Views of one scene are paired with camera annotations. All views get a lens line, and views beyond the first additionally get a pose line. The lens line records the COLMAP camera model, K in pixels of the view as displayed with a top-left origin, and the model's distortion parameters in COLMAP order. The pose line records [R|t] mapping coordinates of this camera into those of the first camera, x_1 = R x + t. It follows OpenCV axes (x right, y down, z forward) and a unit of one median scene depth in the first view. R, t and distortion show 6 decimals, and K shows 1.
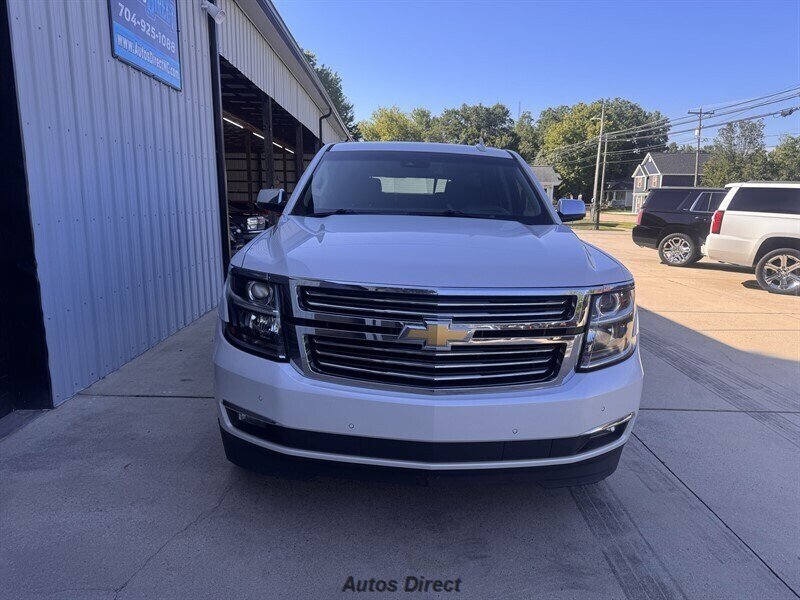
lens RADIAL K [[564.2, 0, 403.0], [0, 564.2, 301.9], [0, 0, 1]] dist [0.040623, -0.051738]
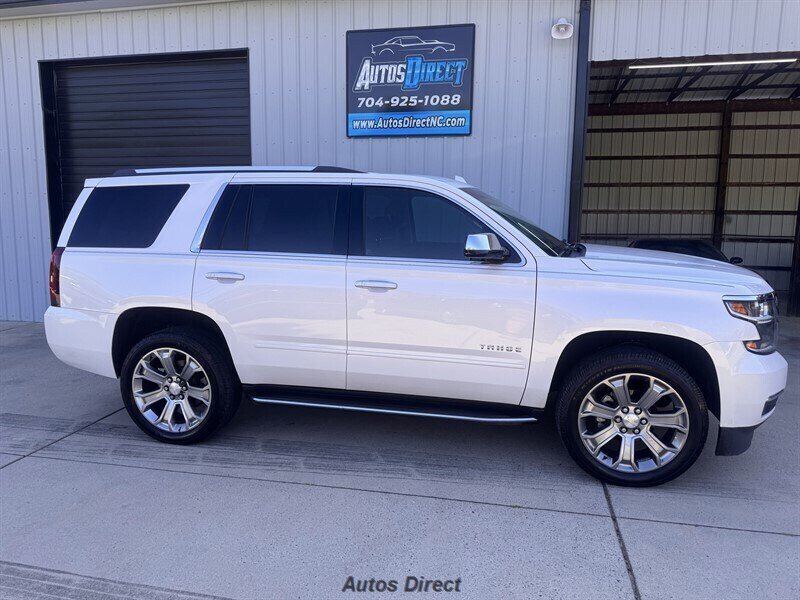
lens RADIAL K [[562.5, 0, 399.4], [0, 562.5, 302.8], [0, 0, 1]] dist [0.045470, -0.053692]
pose [[-0.229491, 0.122756, -0.965539, 0.924265], [-0.183610, 0.968743, 0.166804, -0.271232], [0.955835, 0.215562, -0.199778, 1.467066]]
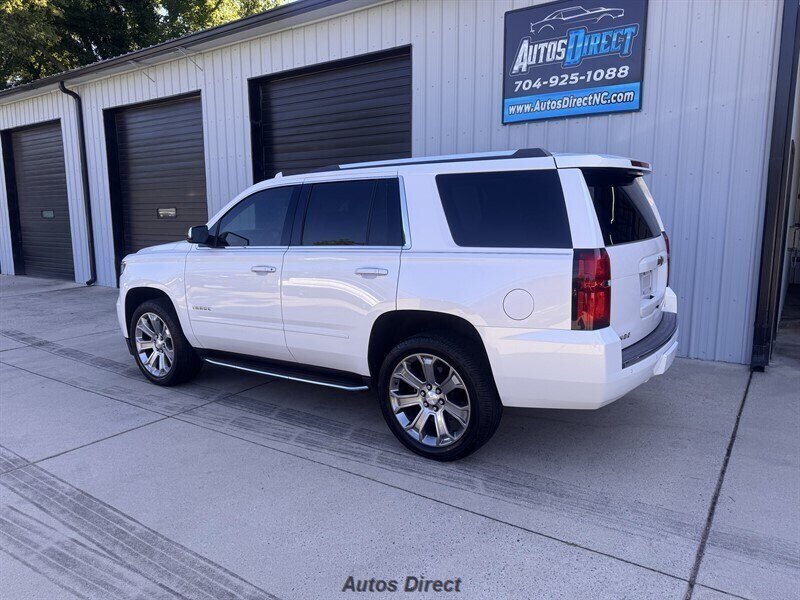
lens RADIAL K [[565.7, 0, 400.0], [0, 565.7, 300.0], [0, 0, 1]] dist [0.036008, -0.044698]
pose [[-0.584968, 0.114545, -0.802927, 0.817248], [-0.142215, 0.960153, 0.240585, -0.302206], [0.798491, 0.254923, -0.545368, 1.623824]]
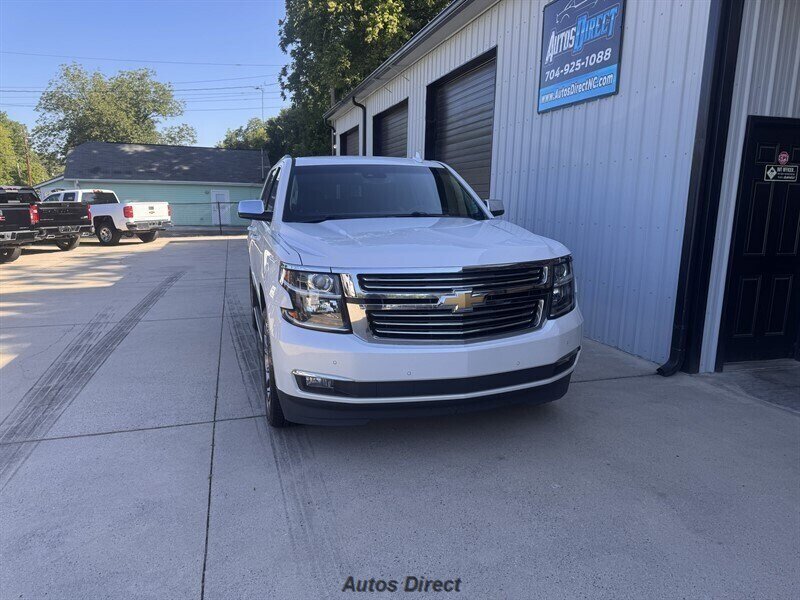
lens RADIAL K [[564.2, 0, 403.0], [0, 564.2, 301.9], [0, 0, 1]] dist [0.040623, -0.051738]
pose [[-0.962512, 0.024219, -0.270155, 0.252661], [-0.072028, 0.937423, 0.340661, -0.433804], [0.261500, 0.347349, -0.900537, 2.354578]]
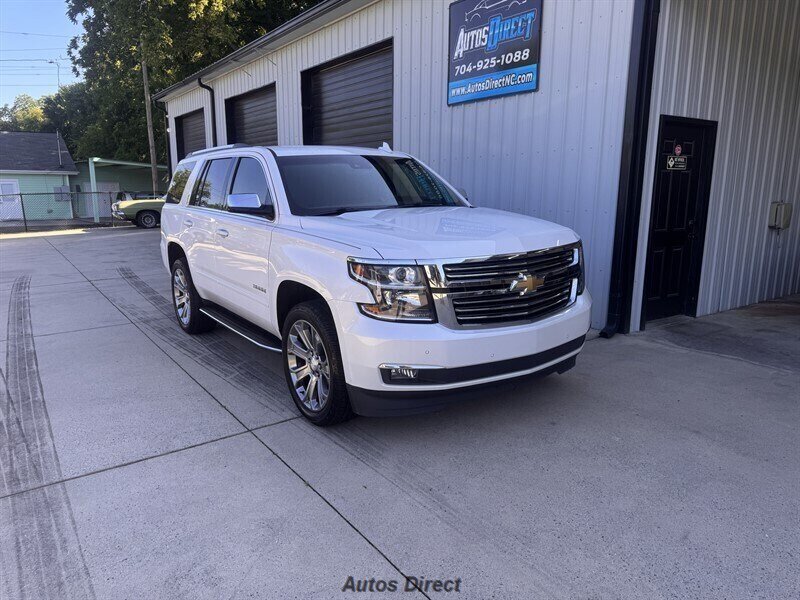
lens RADIAL K [[564.6, 0, 397.5], [0, 564.6, 299.1], [0, 0, 1]] dist [0.028530, -0.038486]
pose [[-0.828542, 0.099266, -0.551058, 0.530480], [-0.107420, 0.937700, 0.330425, -0.416458], [0.549526, 0.332965, -0.766260, 2.246382]]
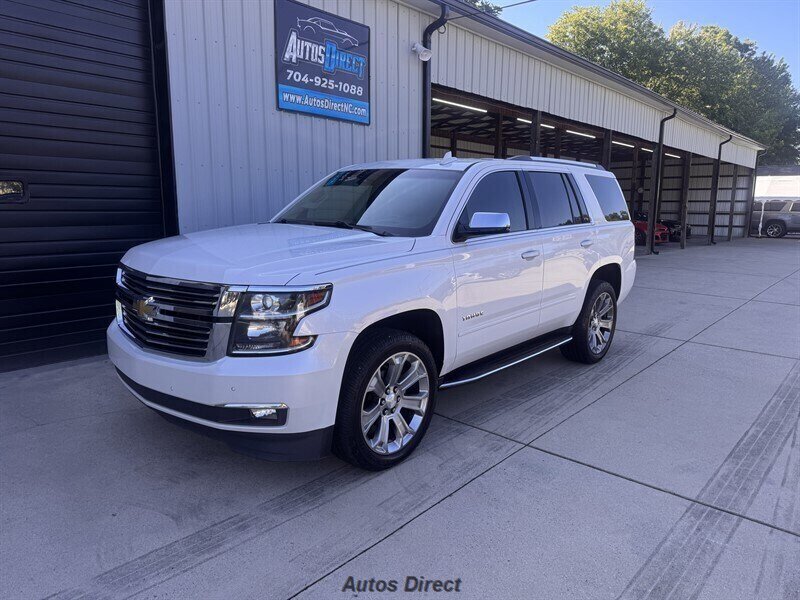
lens RADIAL K [[564.9, 0, 396.1], [0, 564.9, 302.3], [0, 0, 1]] dist [0.043358, -0.057144]
pose [[0.741156, 0.106401, -0.662848, 0.664915], [-0.116878, 0.992732, 0.028669, -0.031249], [0.661081, 0.056225, 0.748205, 0.160865]]
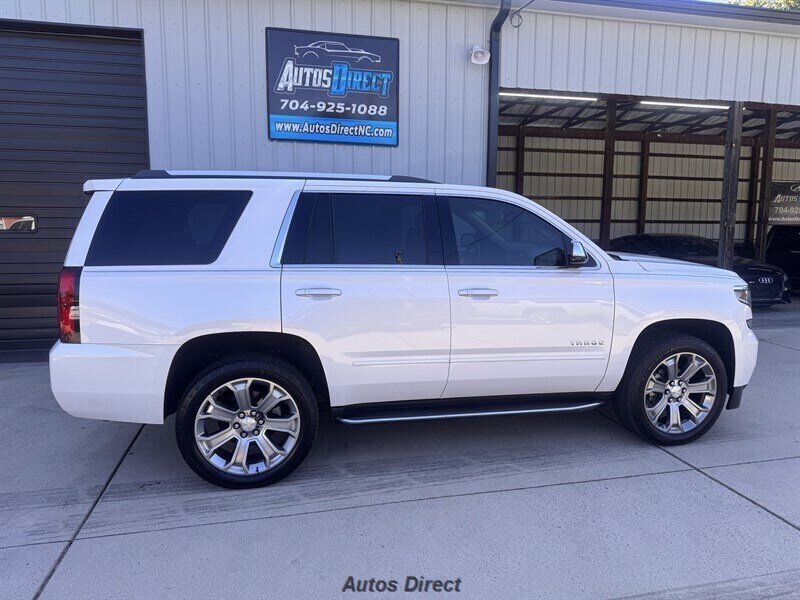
lens RADIAL K [[564.2, 0, 403.0], [0, 564.2, 301.9], [0, 0, 1]] dist [0.040623, -0.051738]
pose [[0.207734, 0.112974, -0.971640, 0.939027], [-0.174688, 0.981625, 0.076787, -0.194869], [0.962461, 0.153782, 0.223652, 1.025081]]
